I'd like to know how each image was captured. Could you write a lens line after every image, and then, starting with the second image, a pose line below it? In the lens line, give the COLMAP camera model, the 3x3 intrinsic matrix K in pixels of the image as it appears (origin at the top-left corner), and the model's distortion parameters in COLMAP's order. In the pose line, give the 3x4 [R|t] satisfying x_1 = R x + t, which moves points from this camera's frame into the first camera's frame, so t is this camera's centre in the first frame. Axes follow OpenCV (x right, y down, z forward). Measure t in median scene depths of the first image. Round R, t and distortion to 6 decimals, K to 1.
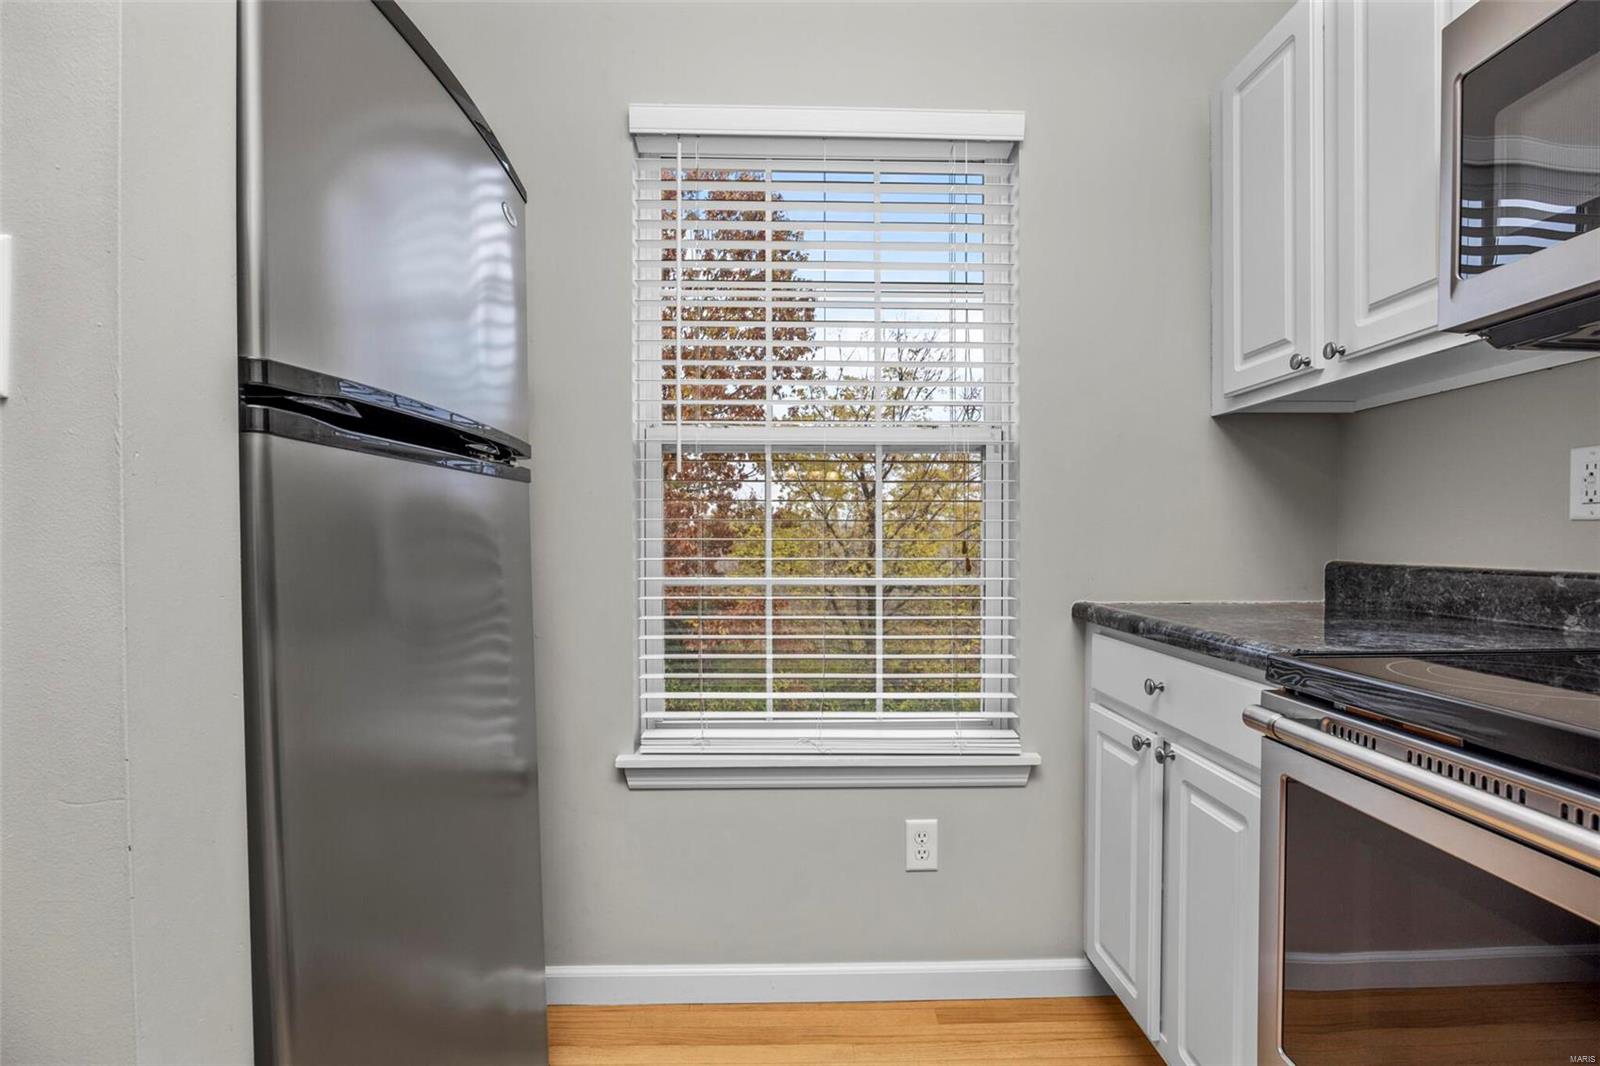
lens RADIAL K [[750.4, 0, 801.4], [0, 750.4, 546.1], [0, 0, 1]] dist [-0.016588, 0.000252]
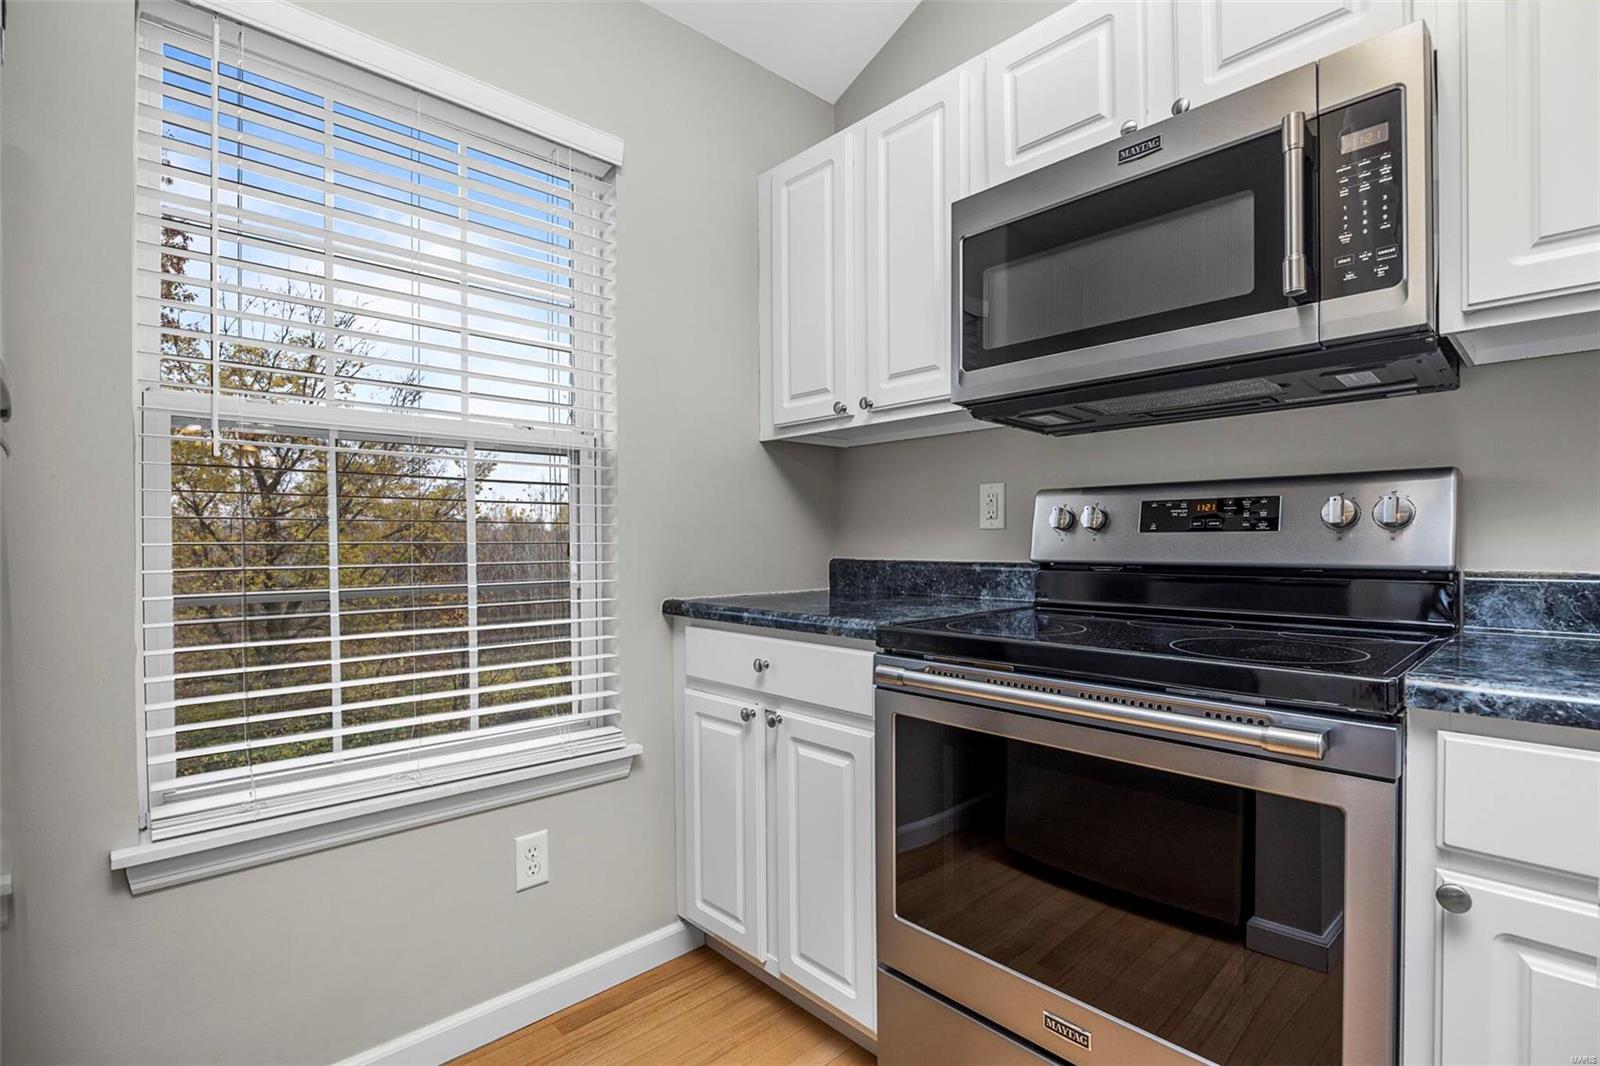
lens RADIAL K [[750.0, 0, 802.8], [0, 750.0, 540.8], [0, 0, 1]] dist [-0.015668, -0.000026]
pose [[0.740463, -0.001649, 0.672095, -0.231292], [0.009256, 0.999927, -0.007744, -0.001088], [-0.672033, 0.011955, 0.740425, 0.049470]]
